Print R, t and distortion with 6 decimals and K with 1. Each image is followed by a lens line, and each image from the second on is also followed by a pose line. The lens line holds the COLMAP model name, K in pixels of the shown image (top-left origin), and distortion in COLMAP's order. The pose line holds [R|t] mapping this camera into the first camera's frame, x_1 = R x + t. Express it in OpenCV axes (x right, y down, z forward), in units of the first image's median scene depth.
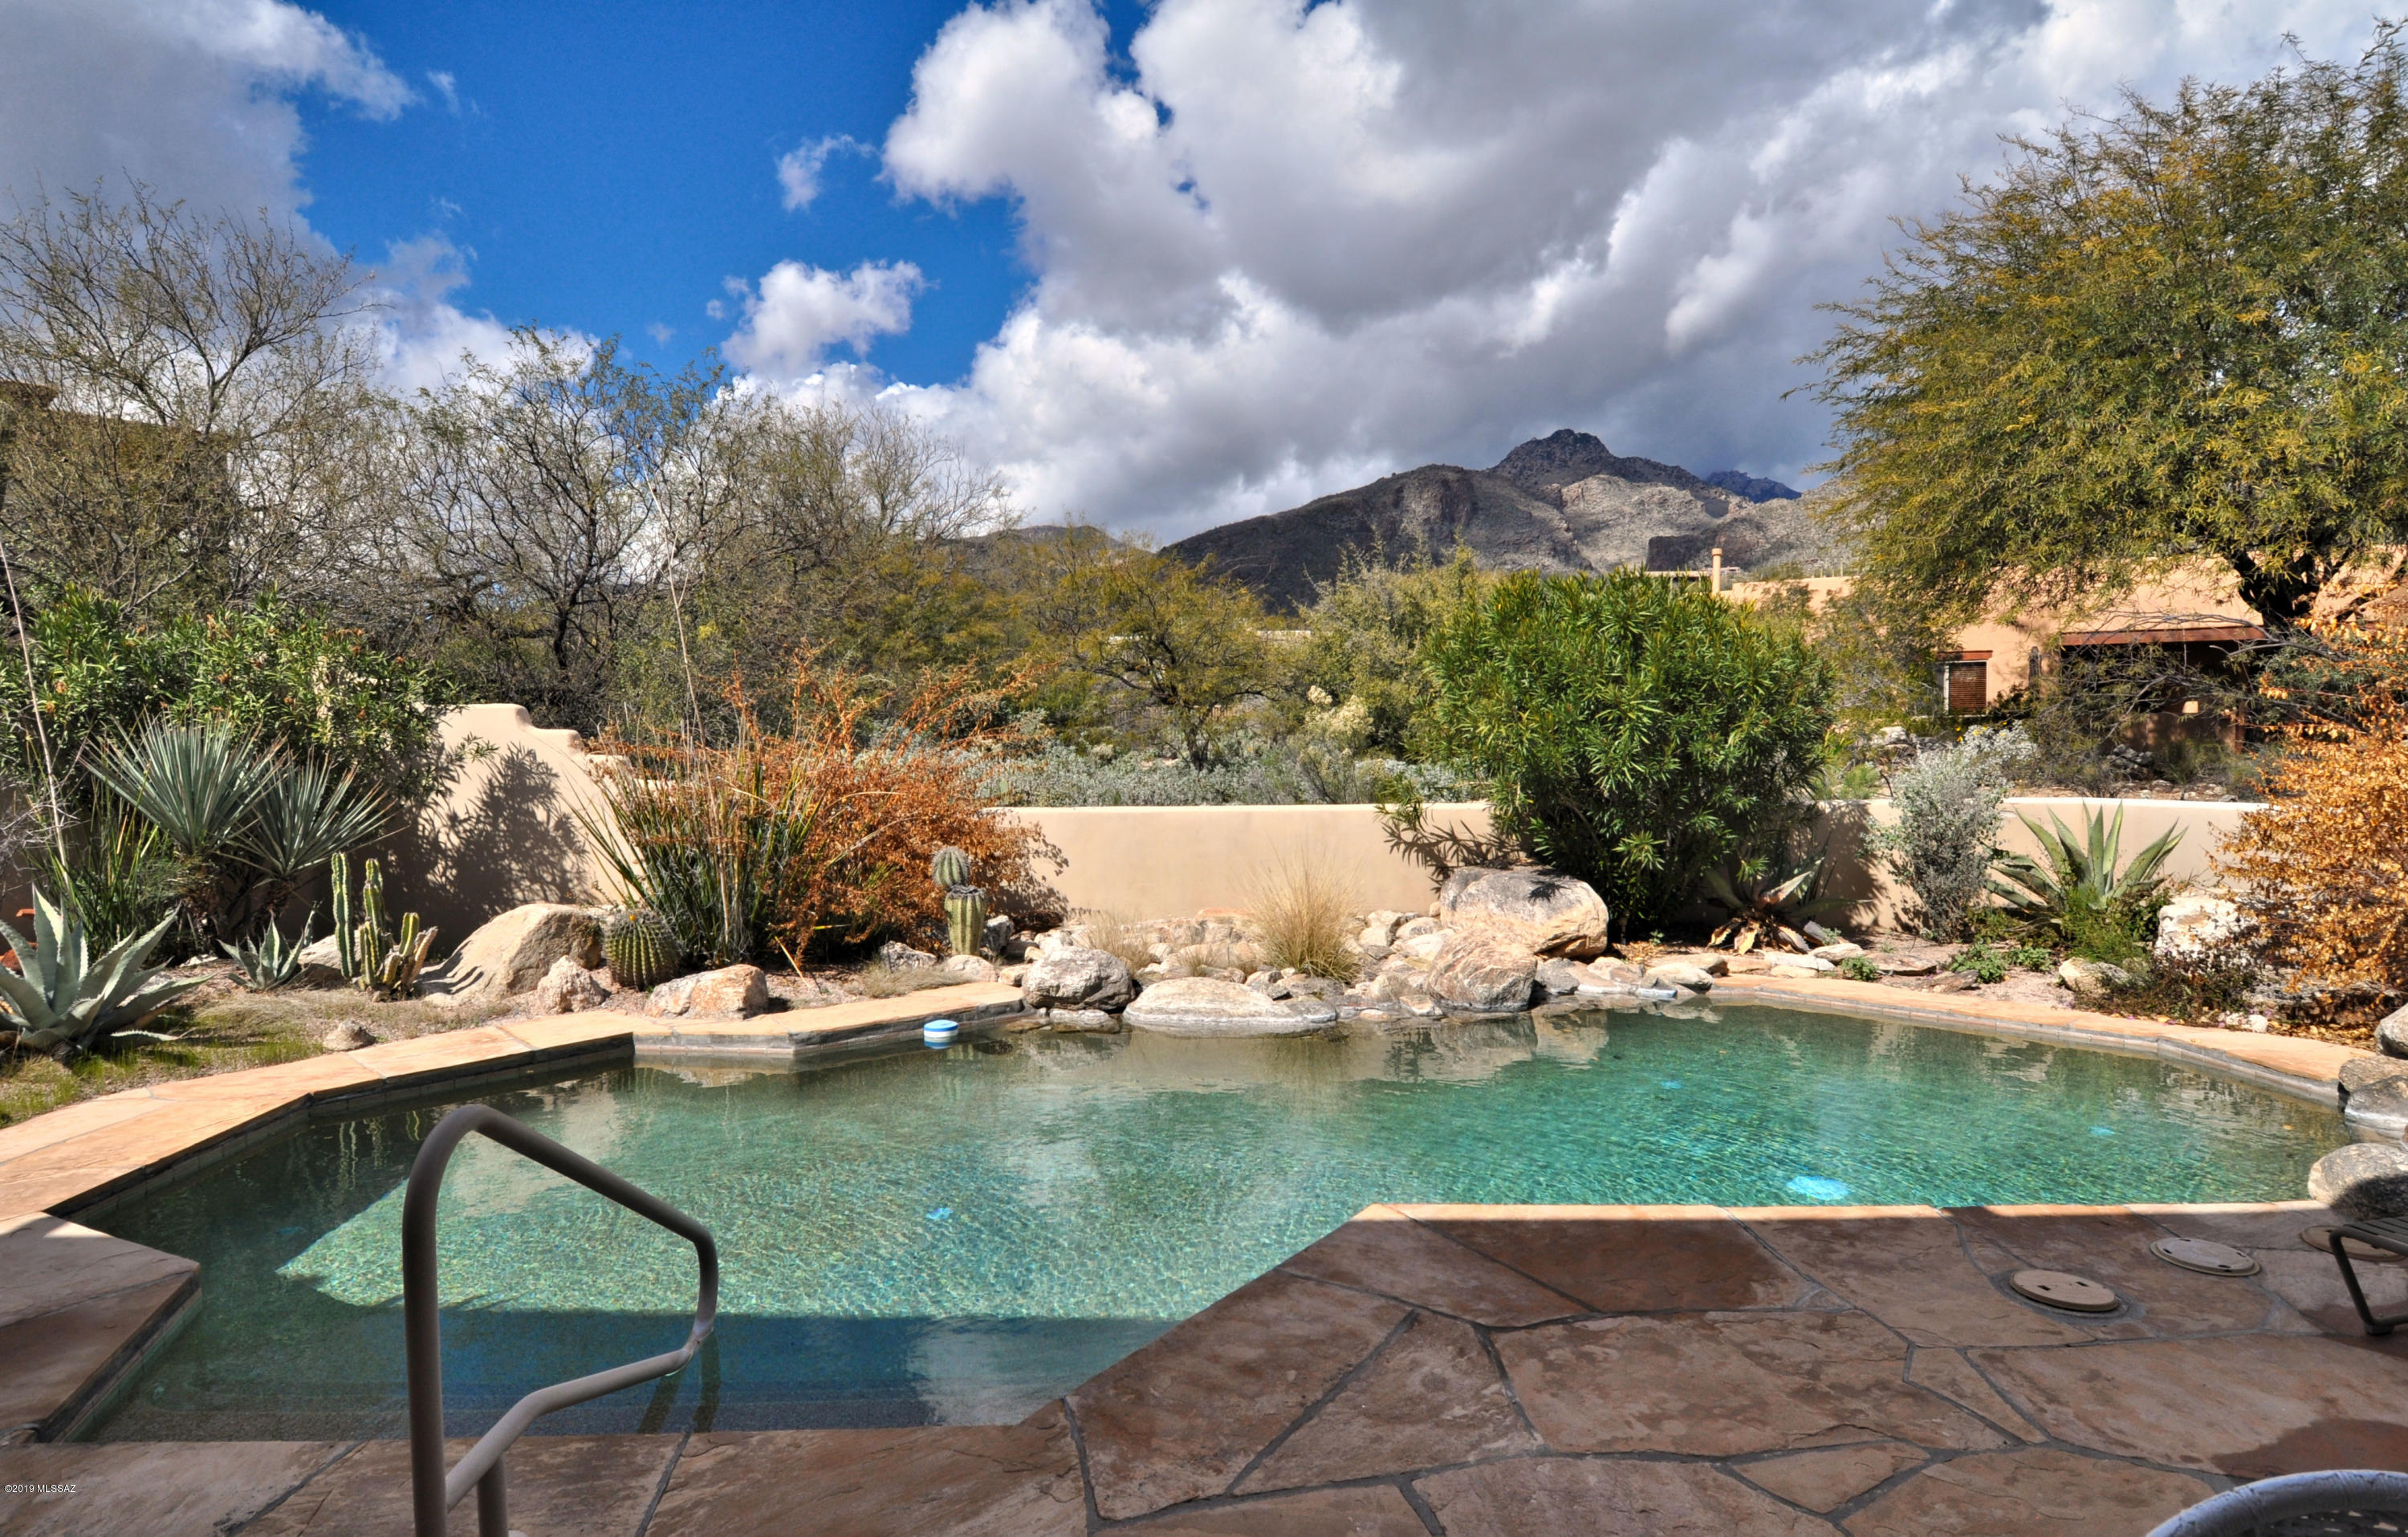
lens RADIAL K [[1308.2, 0, 1207.6], [0, 1308.2, 804.6], [0, 0, 1]] dist [0.041012, -0.043048]
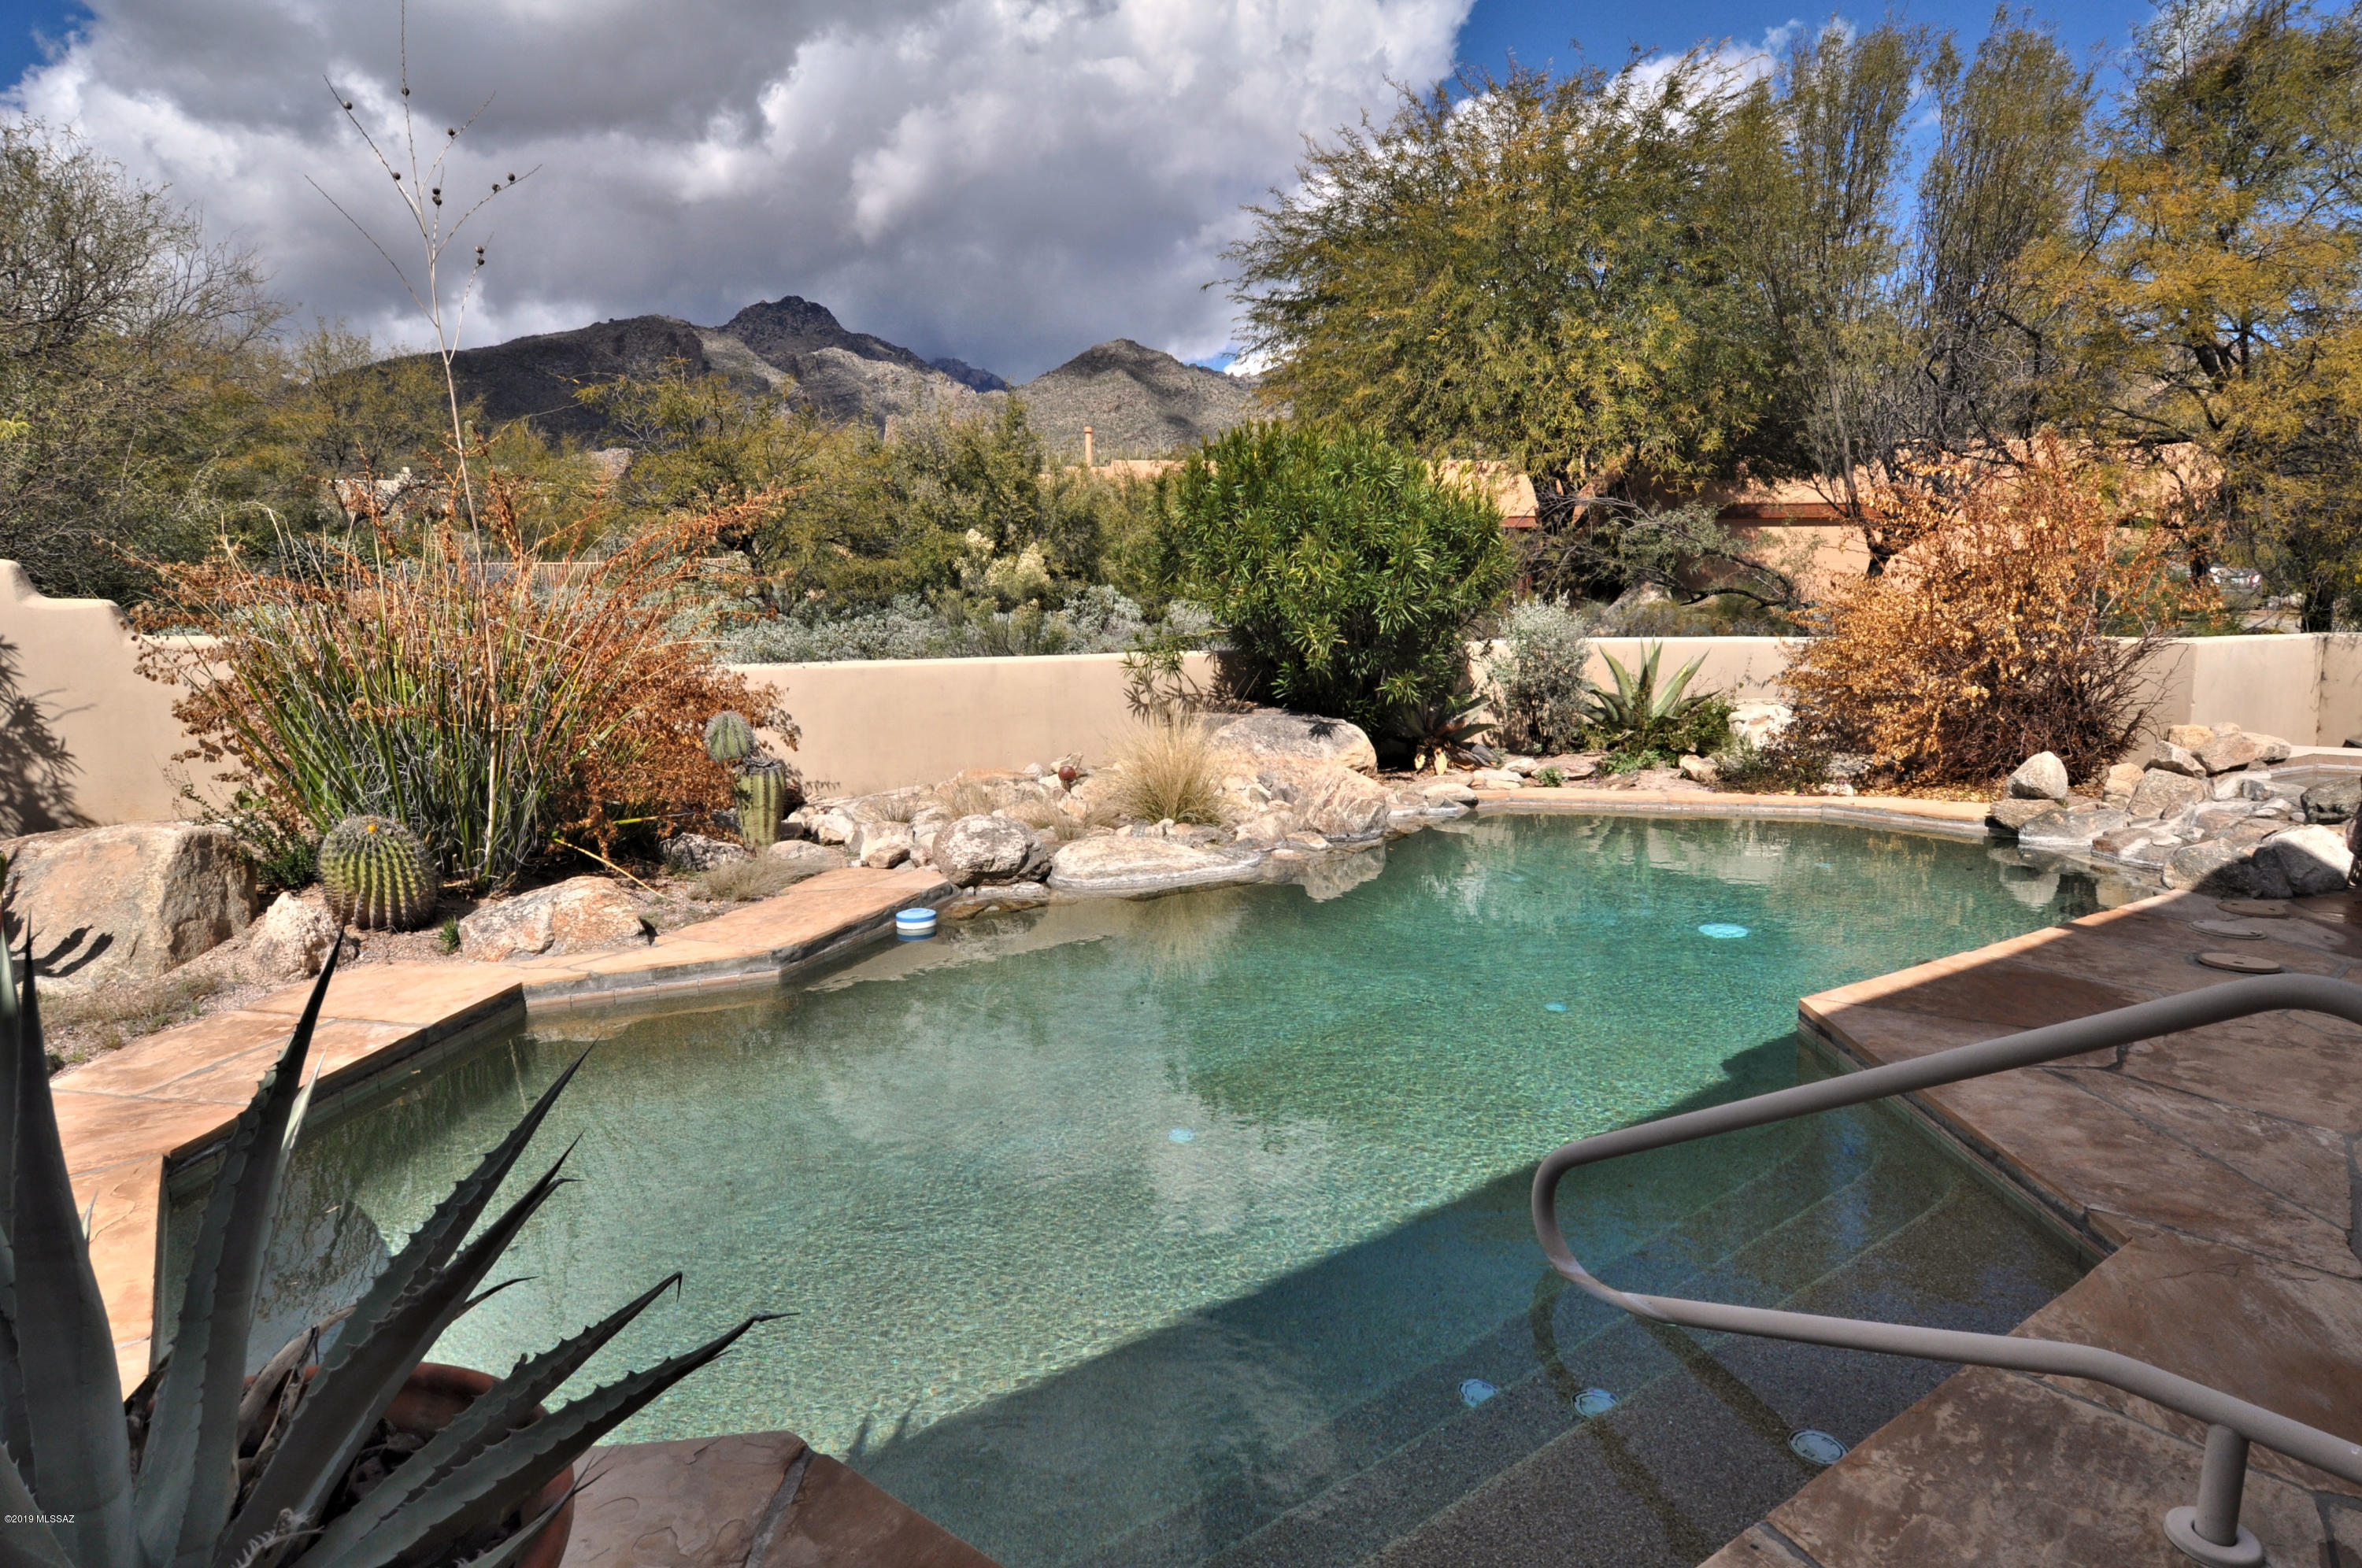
lens RADIAL K [[1234.5, 0, 1182.7], [0, 1234.5, 813.3], [0, 0, 1]] dist [0.040123, -0.046366]
pose [[0.845429, -0.087421, 0.526885, -0.405345], [0.027490, 0.992328, 0.120537, 0.010236], [-0.533380, -0.087421, 0.841346, 0.218120]]
